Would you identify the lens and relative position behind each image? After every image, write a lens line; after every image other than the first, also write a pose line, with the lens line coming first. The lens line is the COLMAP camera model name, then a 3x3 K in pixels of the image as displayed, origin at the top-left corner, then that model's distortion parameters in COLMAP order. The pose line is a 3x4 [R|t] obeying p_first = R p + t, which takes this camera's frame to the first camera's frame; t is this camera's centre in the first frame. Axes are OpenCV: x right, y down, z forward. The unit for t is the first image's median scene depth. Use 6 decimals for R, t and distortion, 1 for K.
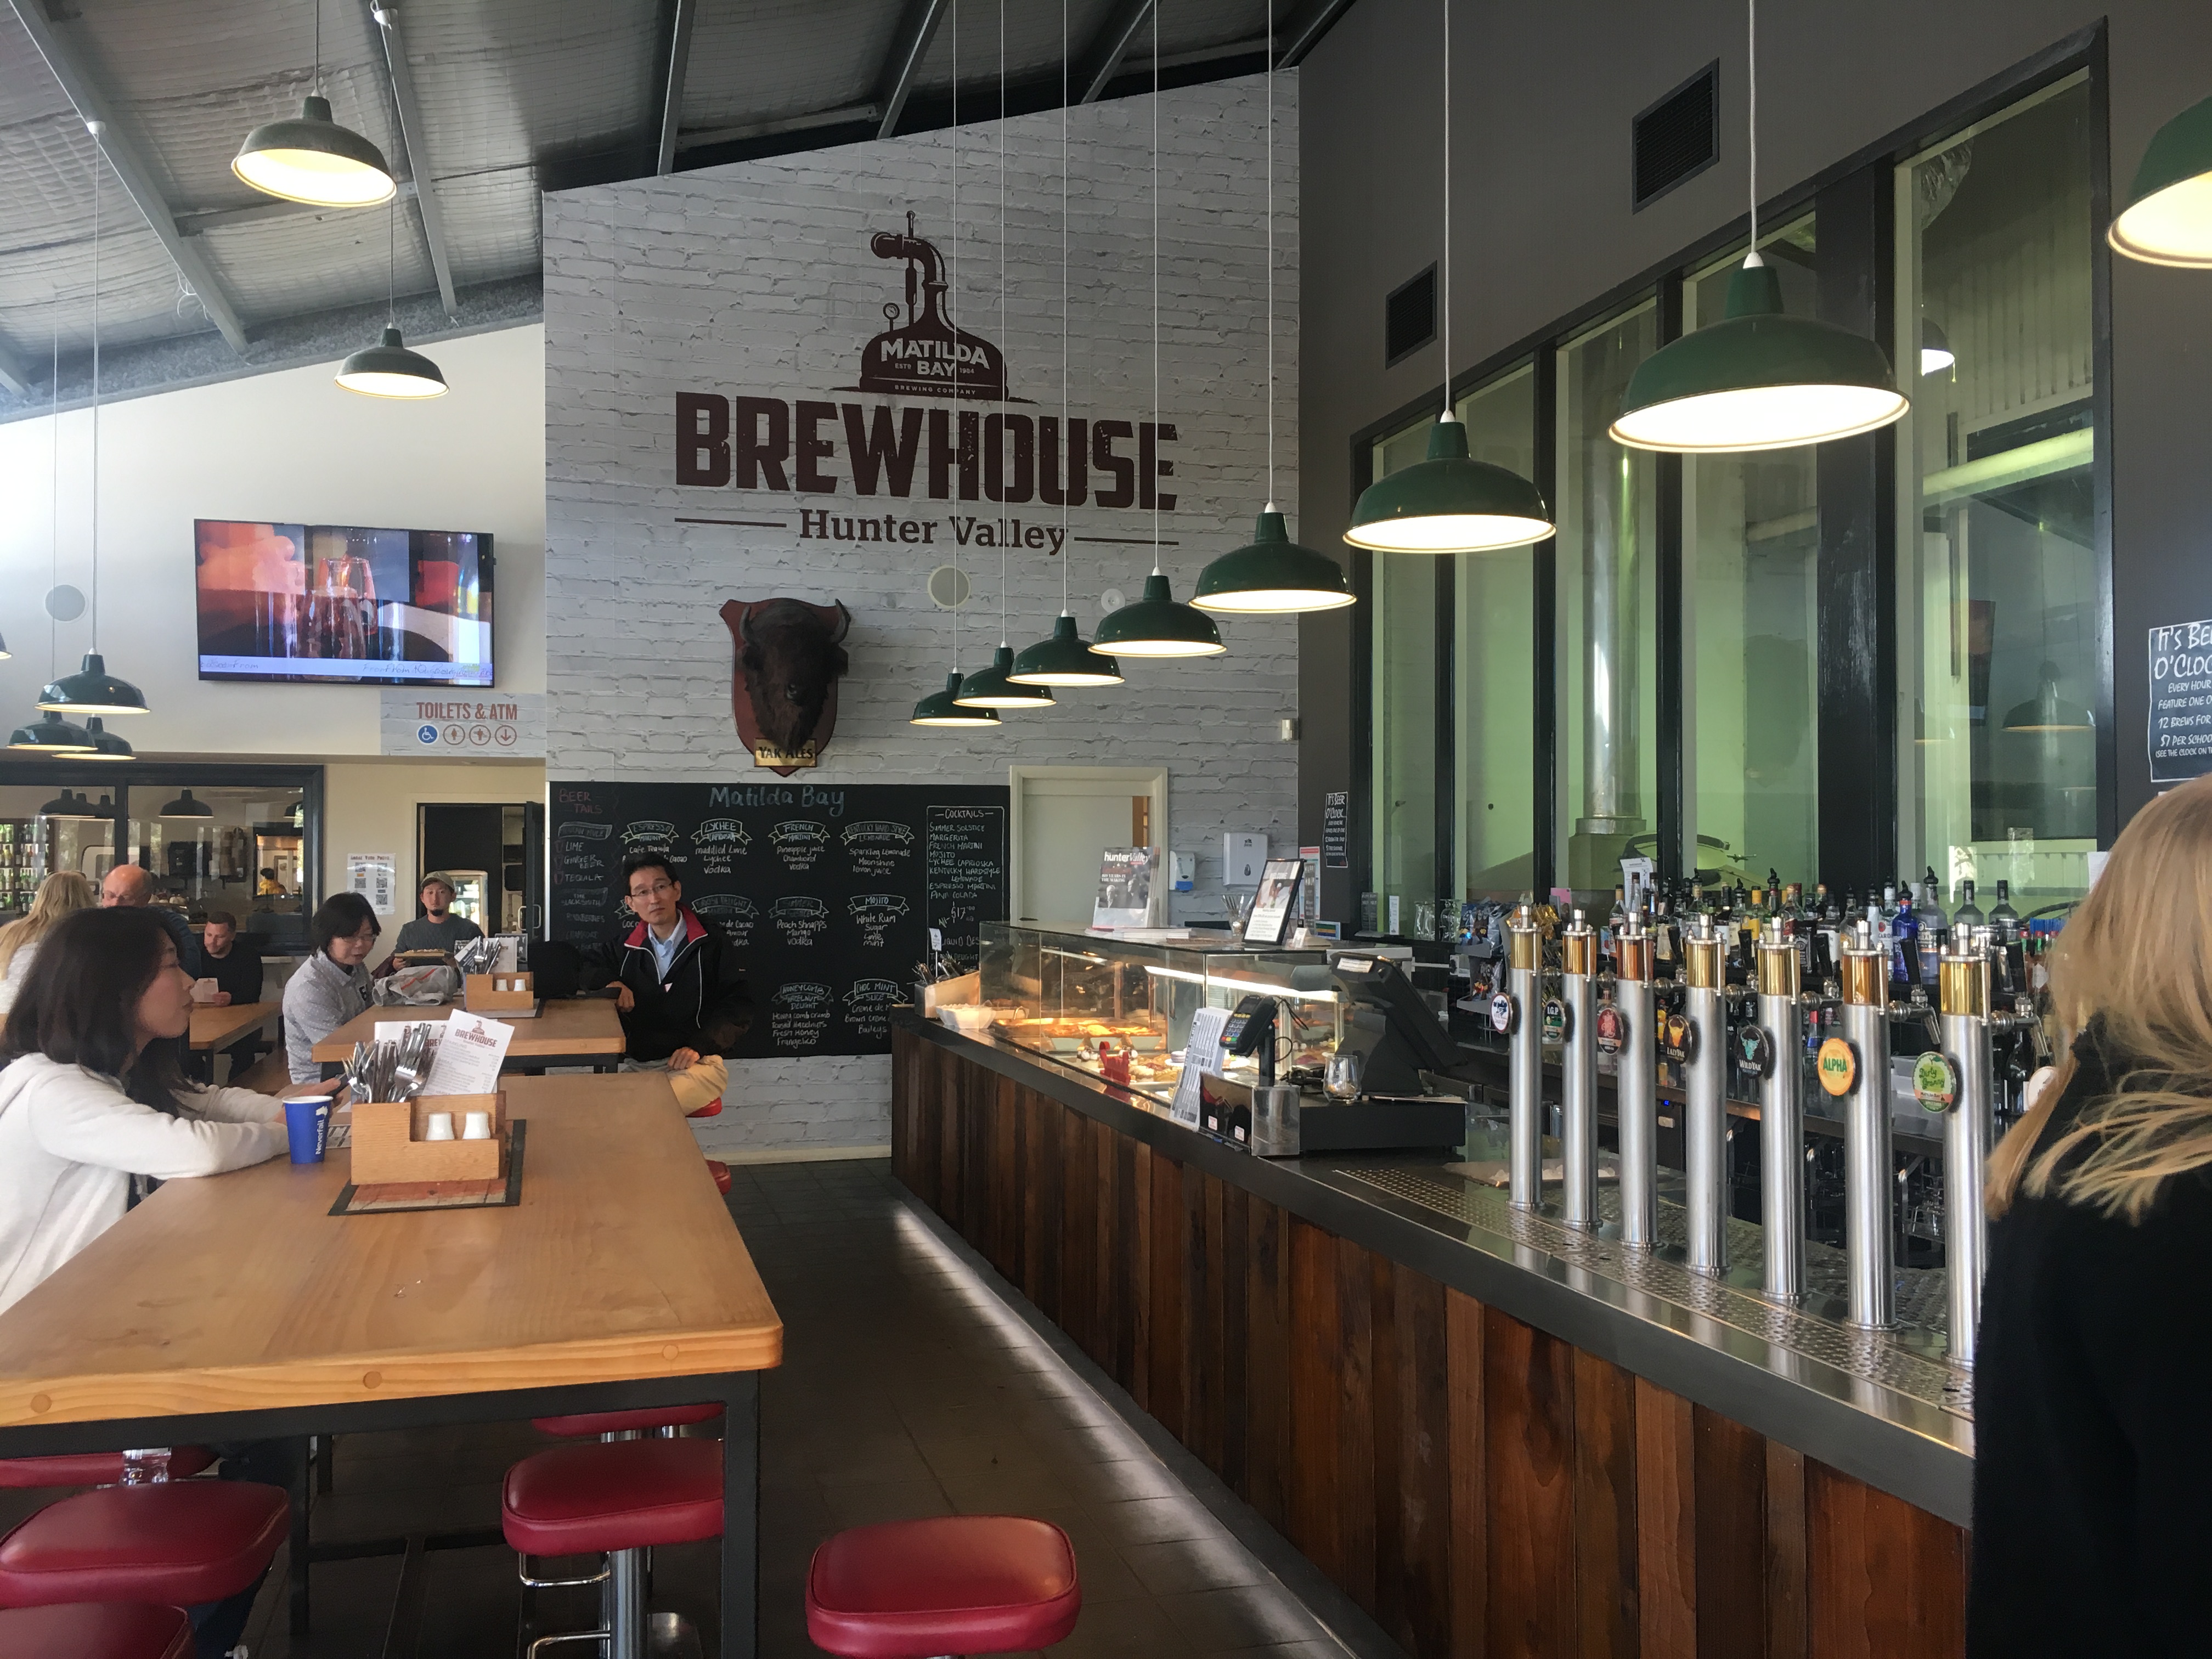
lens RADIAL K [[1901.6, 0, 1105.0], [0, 1901.6, 833.0], [0, 0, 1]] dist [0.004028, 0.000164]
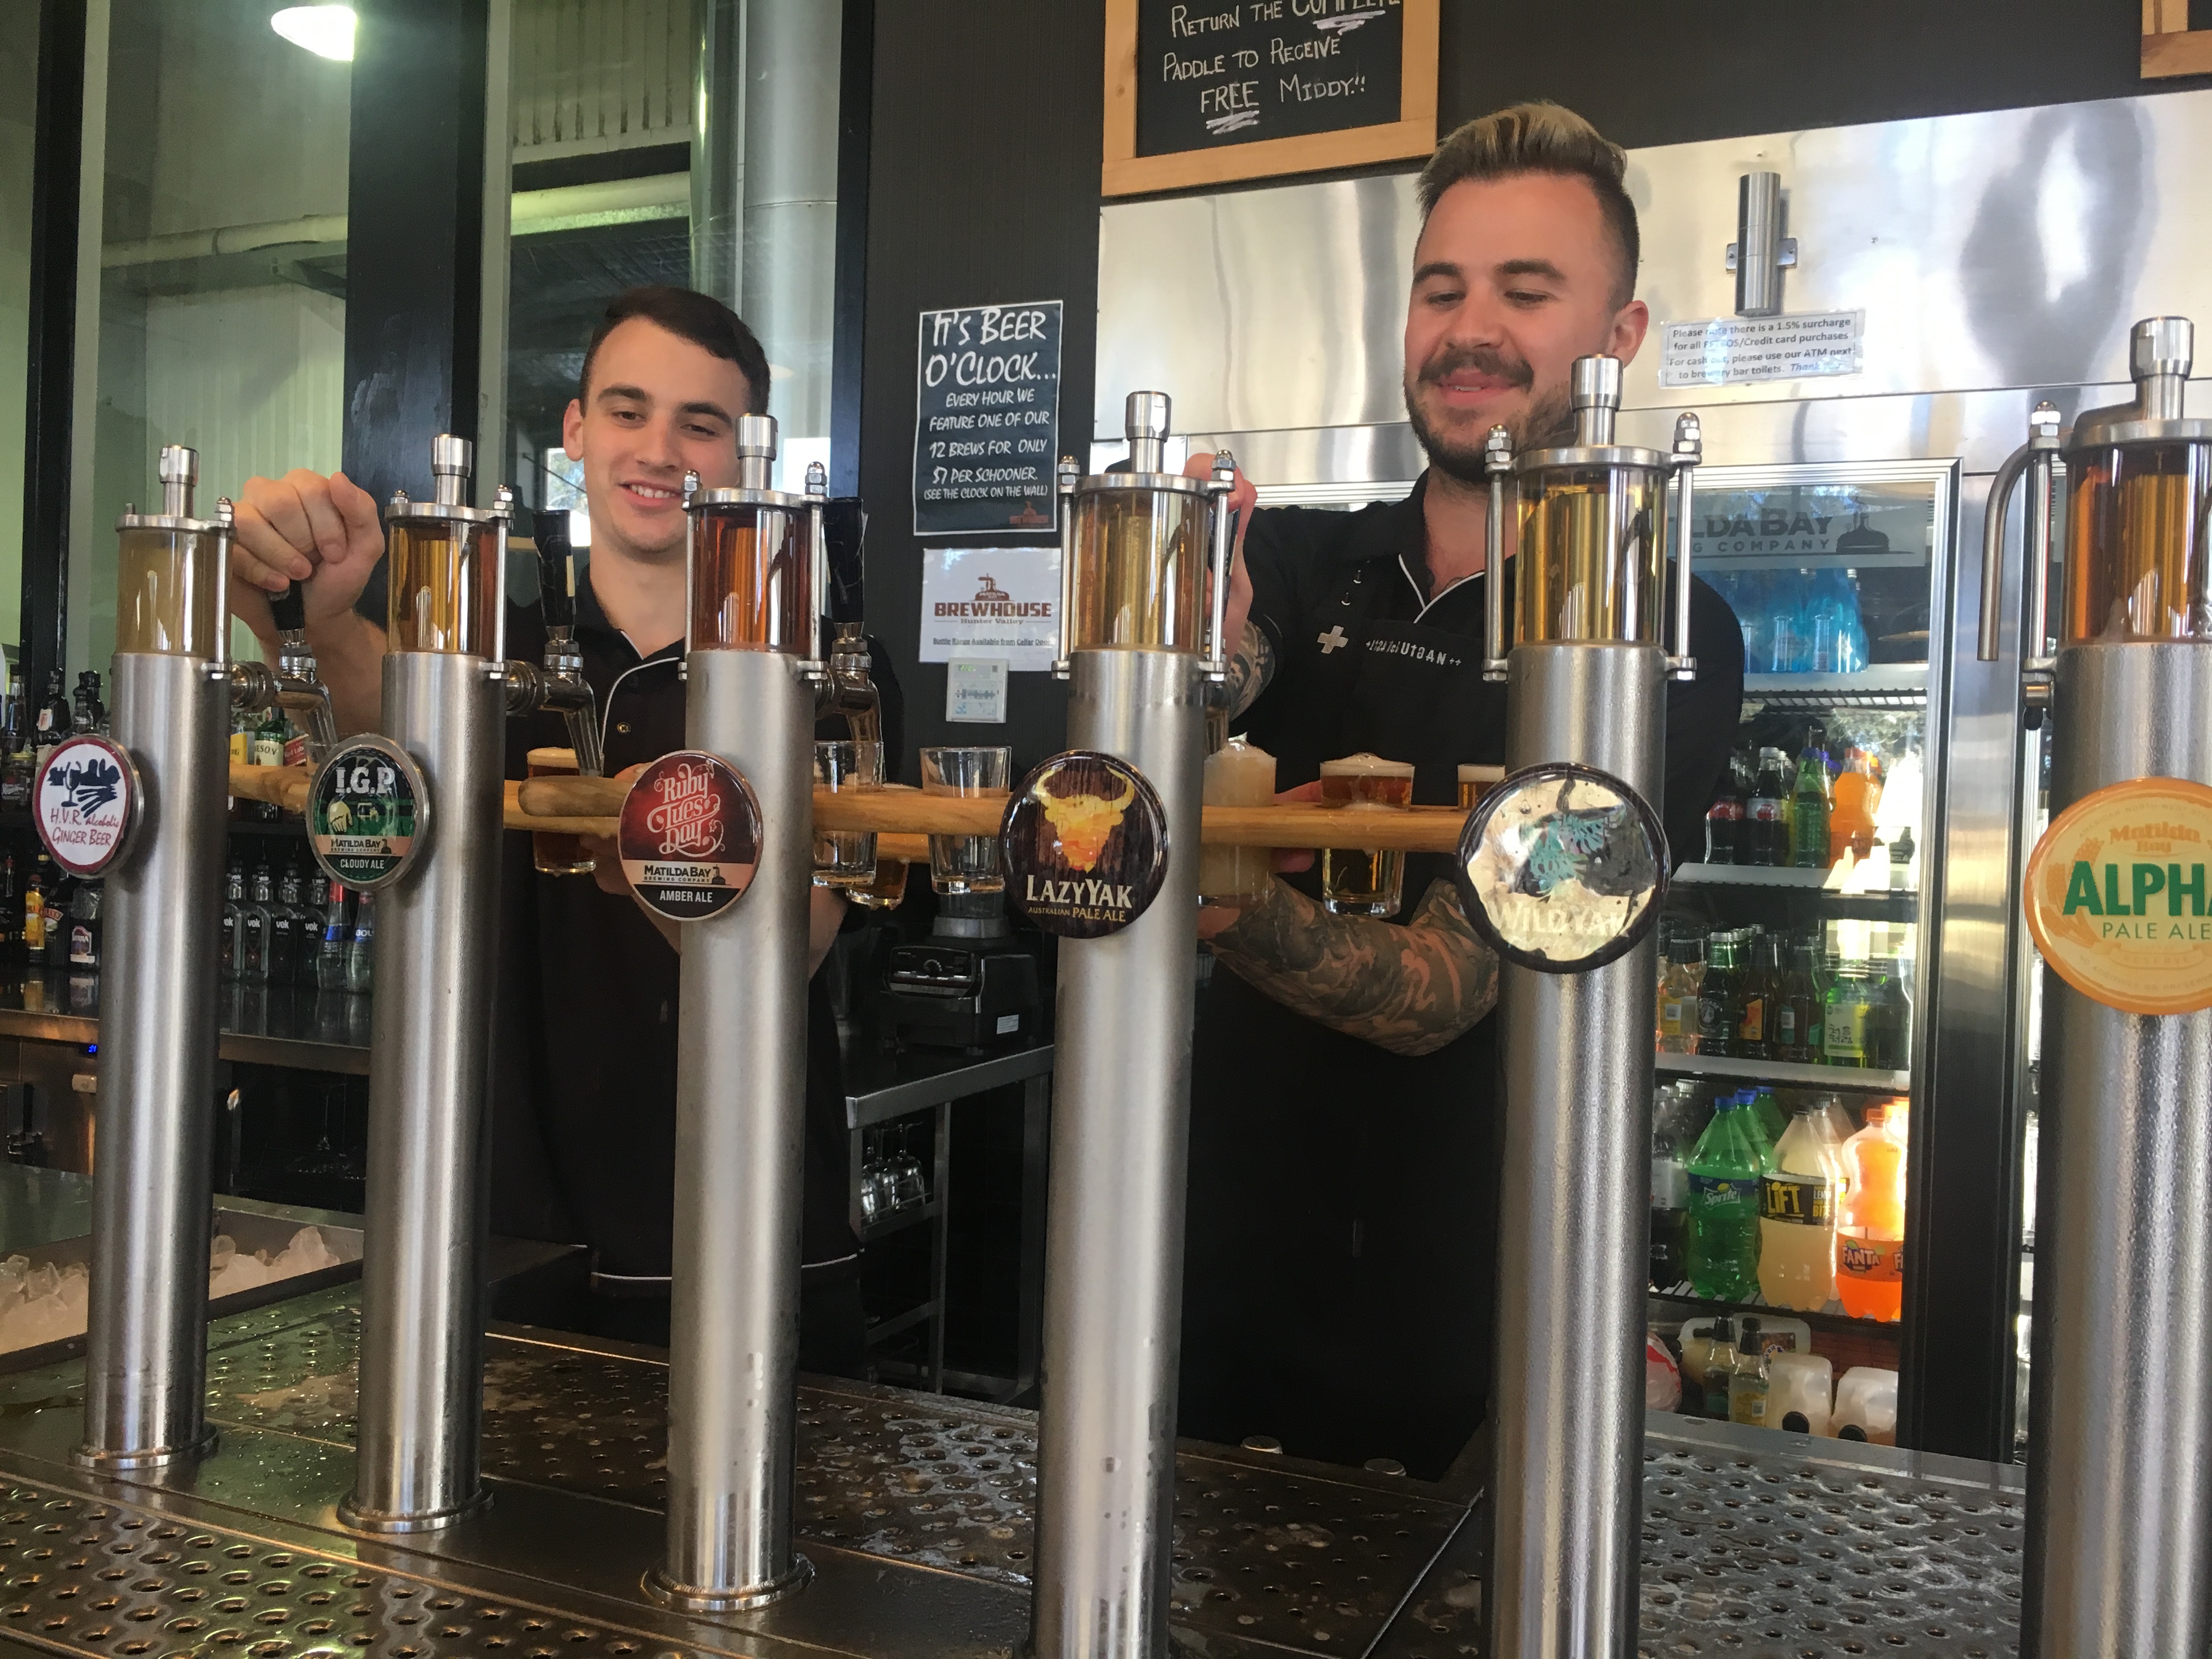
lens RADIAL K [[1901.6, 0, 1109.2], [0, 1901.6, 823.3], [0, 0, 1]] dist [0.004028, 0.000164]
pose [[0.639292, 0.015470, 0.768808, 0.069425], [-0.052380, 0.998351, 0.023467, 0.058724], [-0.767178, -0.055272, 0.639049, 0.512702]]
